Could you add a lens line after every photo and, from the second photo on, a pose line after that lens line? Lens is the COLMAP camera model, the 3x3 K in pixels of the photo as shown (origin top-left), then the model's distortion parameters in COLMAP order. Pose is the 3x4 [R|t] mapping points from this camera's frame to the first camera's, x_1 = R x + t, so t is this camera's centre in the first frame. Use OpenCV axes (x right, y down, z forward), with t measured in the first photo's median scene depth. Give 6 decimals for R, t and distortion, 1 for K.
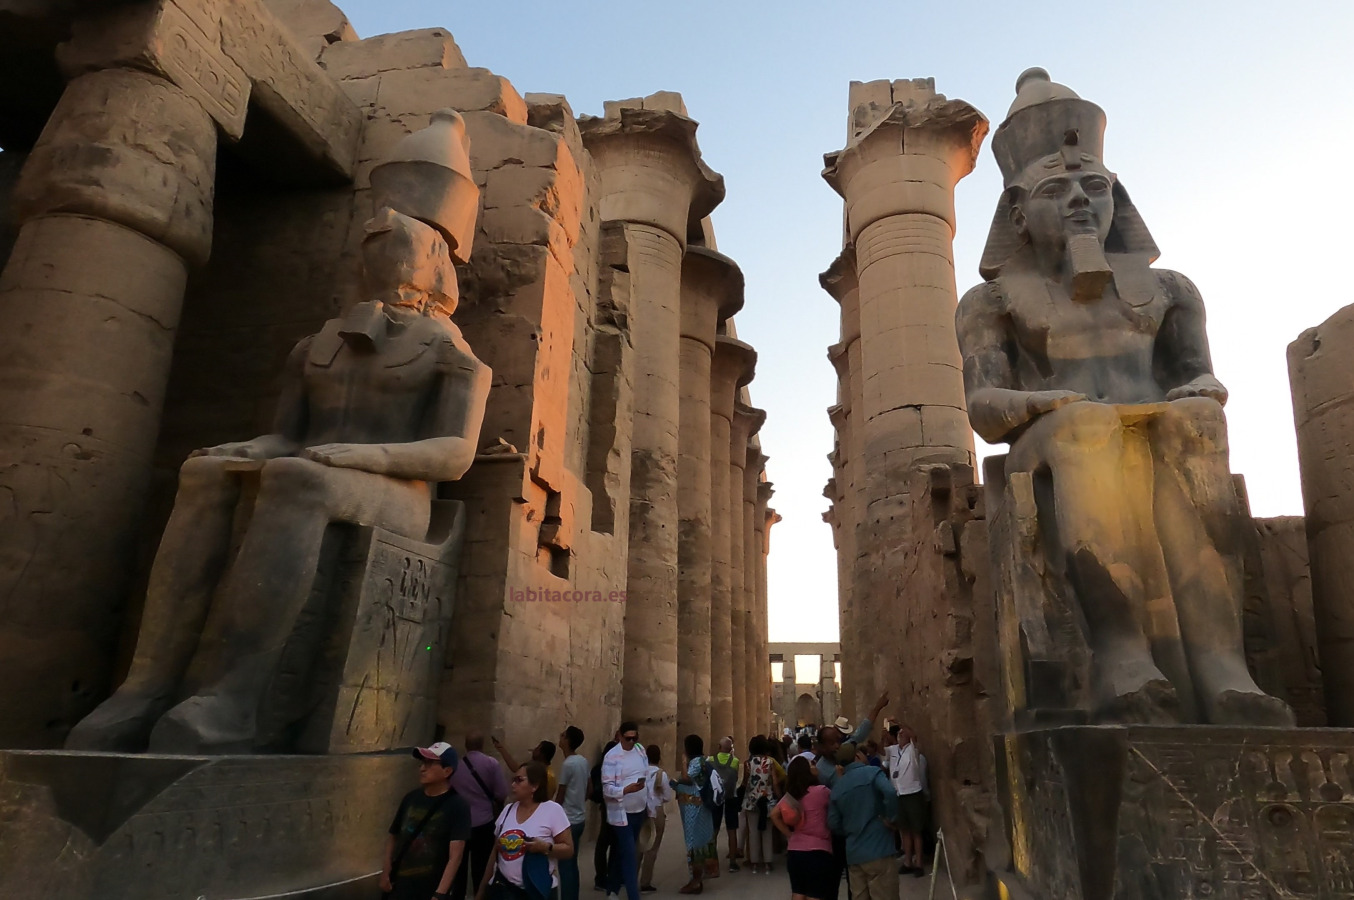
lens RADIAL K [[862.9, 0, 707.4], [0, 862.9, 449.5], [0, 0, 1]] dist [0.002788, 0.000987]
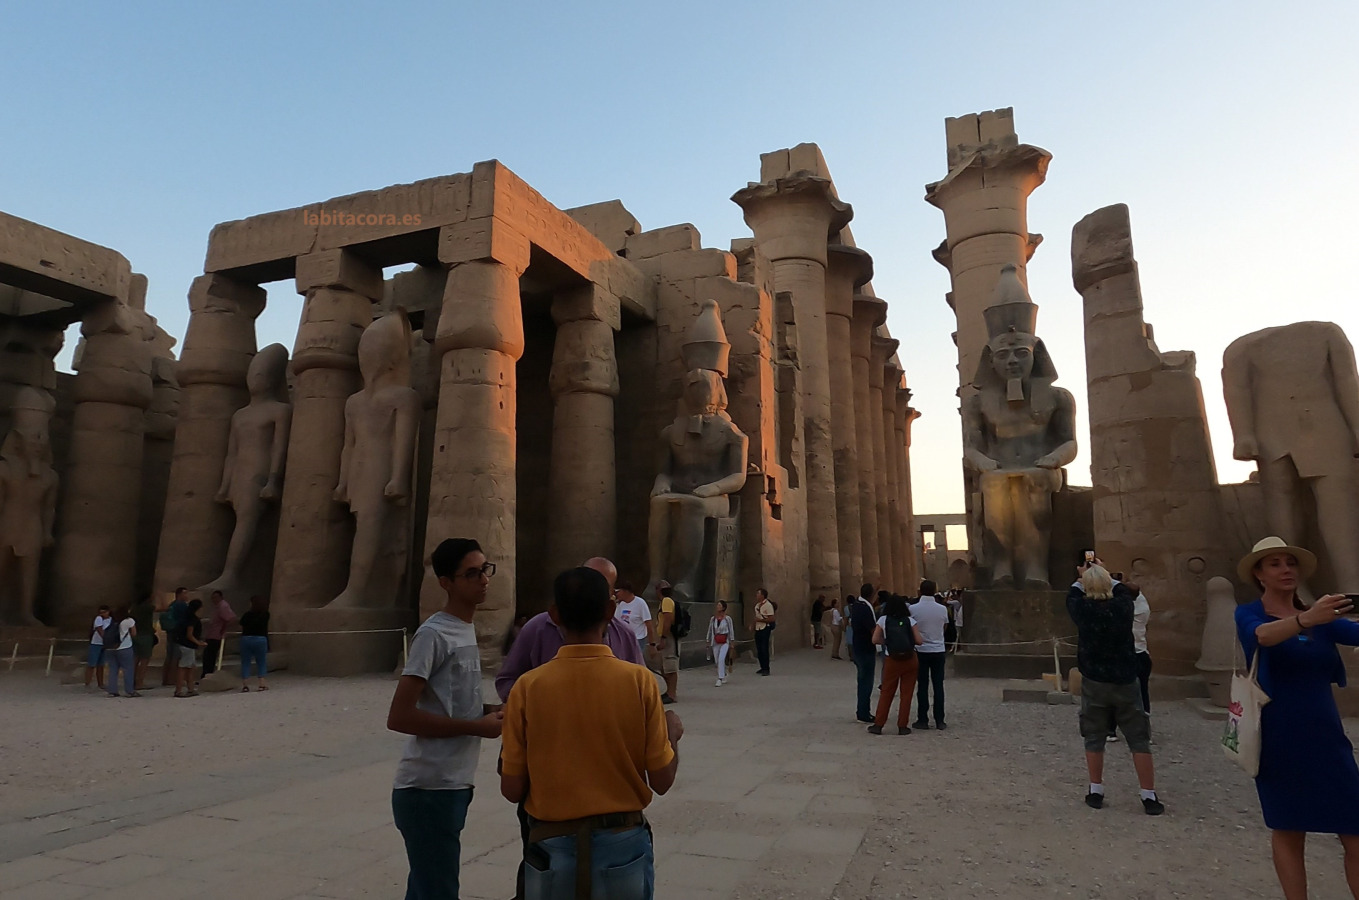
lens RADIAL K [[733.3, 0, 679.5], [0, 733.3, 450.0], [0, 0, 1]] dist [0.001263, 0.000147]
pose [[0.970335, -0.054598, -0.235518, 0.012292], [0.082879, 0.990258, 0.111898, -0.151724], [0.227114, -0.128098, 0.965407, -0.463996]]
